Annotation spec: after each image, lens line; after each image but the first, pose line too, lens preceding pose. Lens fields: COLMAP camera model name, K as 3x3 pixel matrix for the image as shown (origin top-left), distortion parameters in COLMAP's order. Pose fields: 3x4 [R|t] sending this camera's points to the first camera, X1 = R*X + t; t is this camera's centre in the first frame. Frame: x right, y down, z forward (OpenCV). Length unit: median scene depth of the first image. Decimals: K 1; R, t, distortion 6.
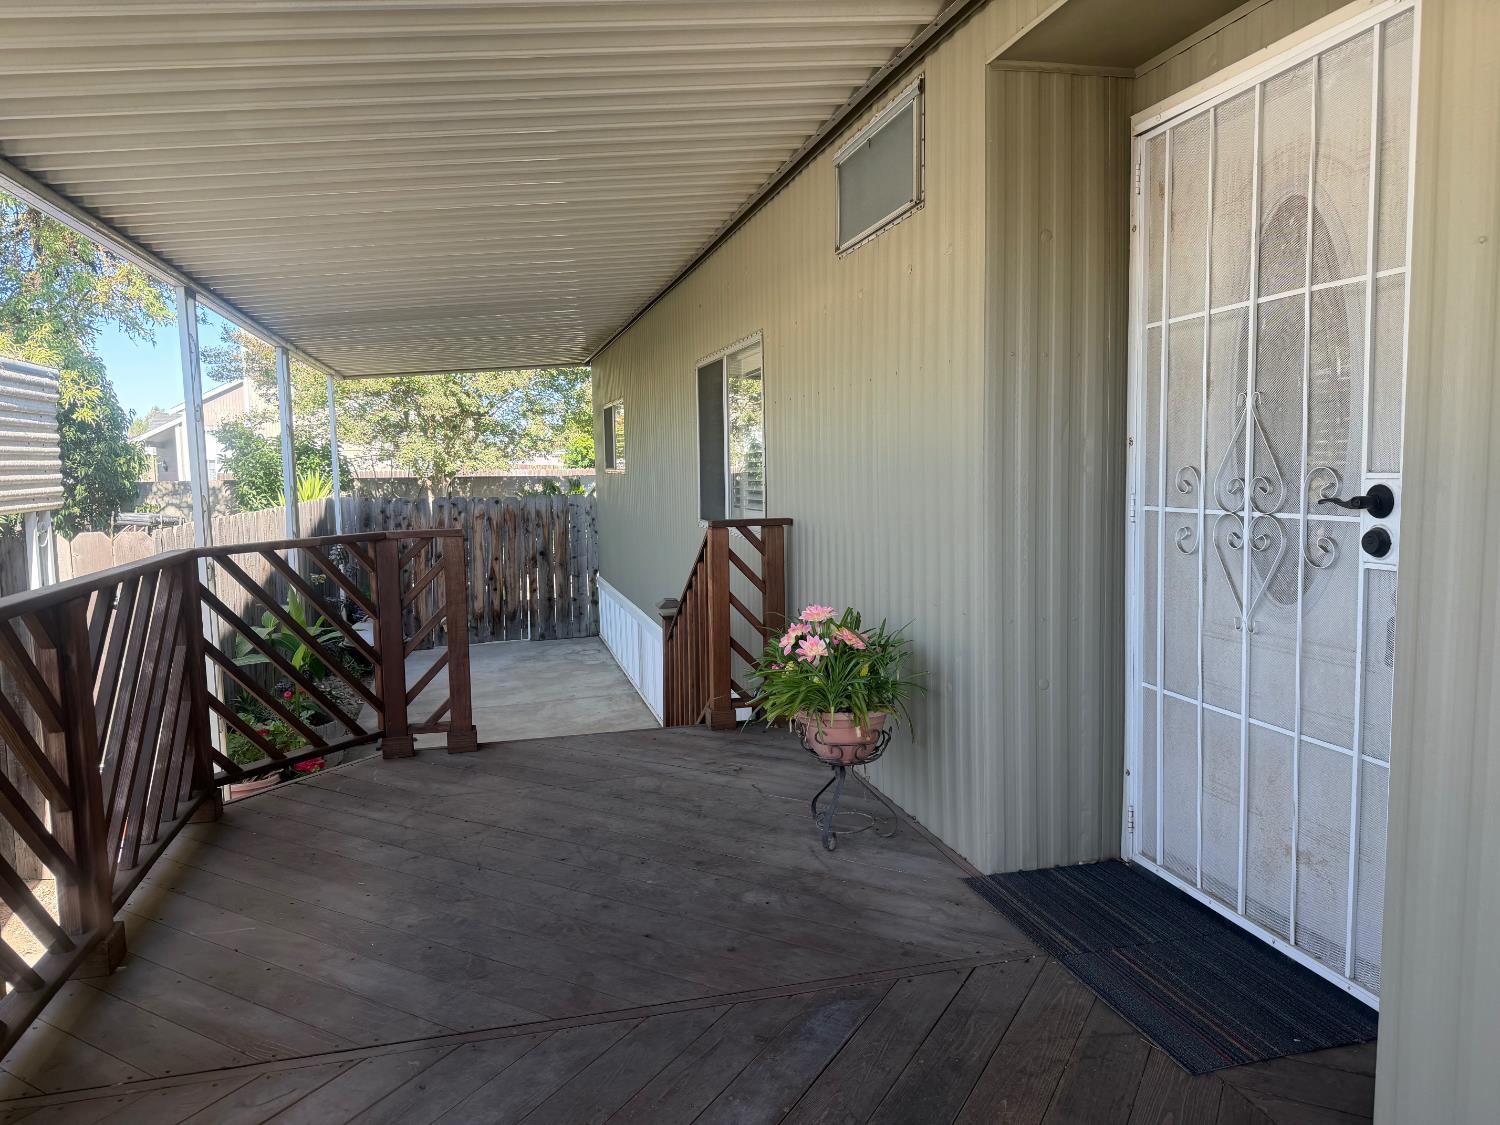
lens RADIAL K [[1059.0, 0, 750.0], [0, 1059.0, 562.5], [0, 0, 1]] dist [0.035203, -0.046078]
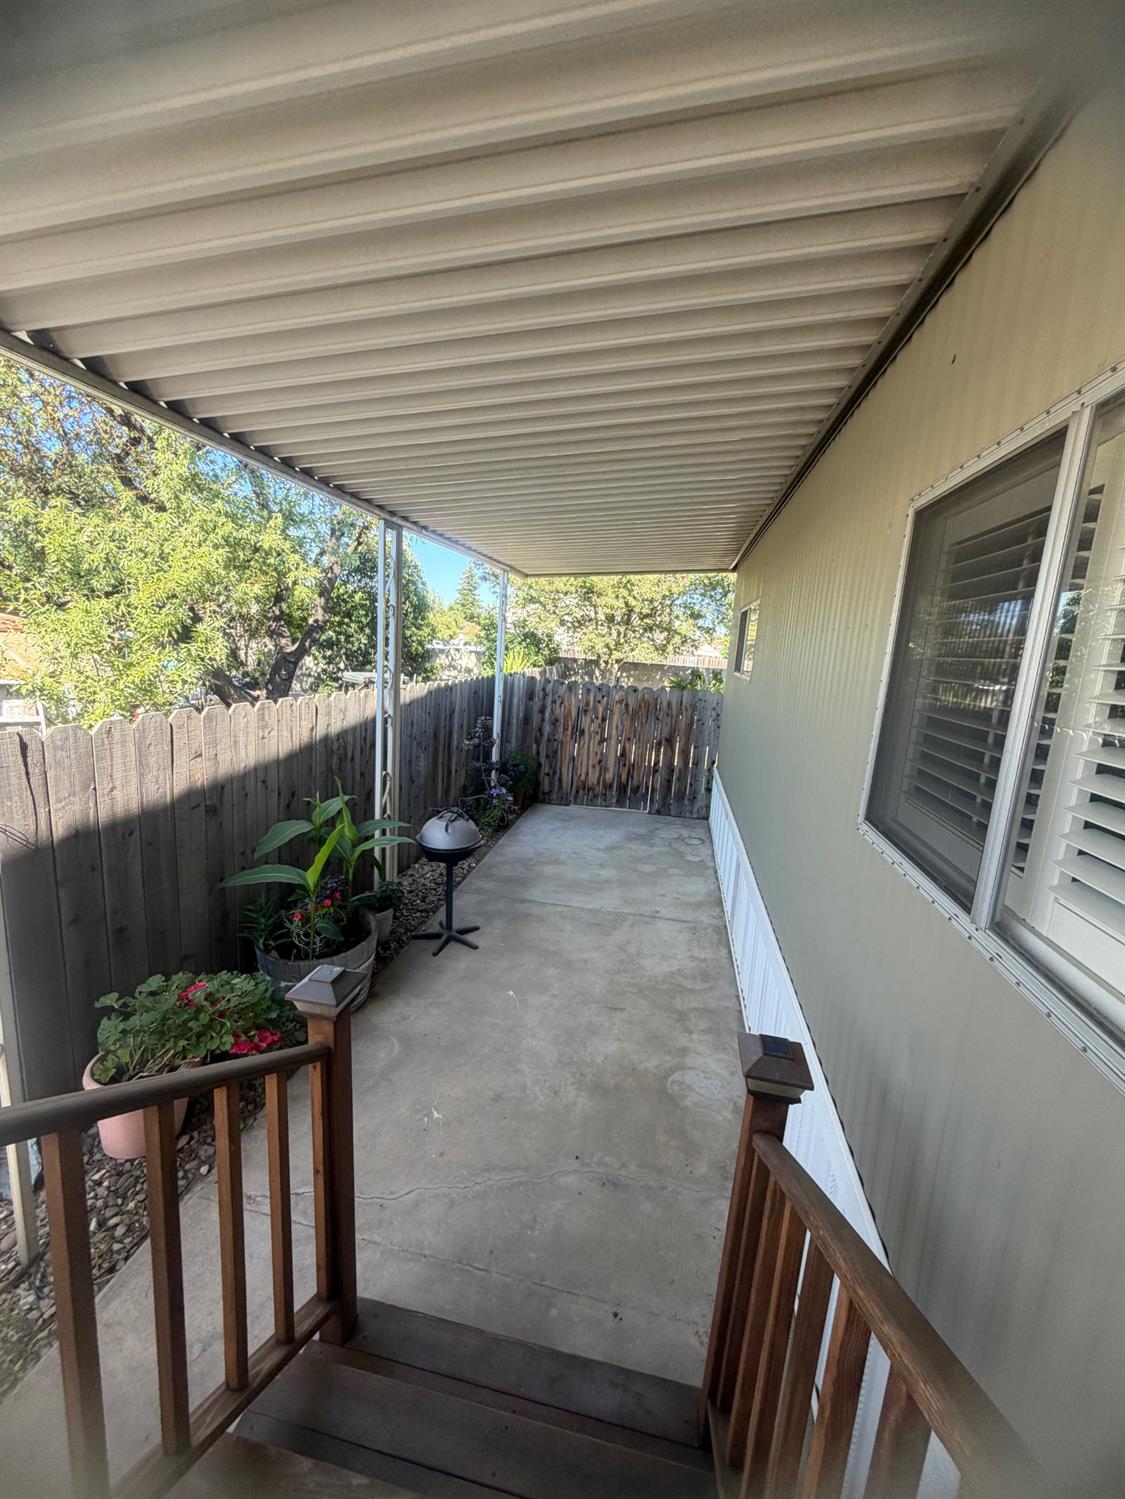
lens RADIAL K [[597.1, 0, 557.0], [0, 597.1, 755.7], [0, 0, 1]] dist [-0.001317, 0.000259]
pose [[0.898103, 0.151091, -0.413016, -0.036908], [-0.117442, 0.987423, 0.105844, -0.045542], [0.423814, -0.046554, 0.904552, 0.374101]]
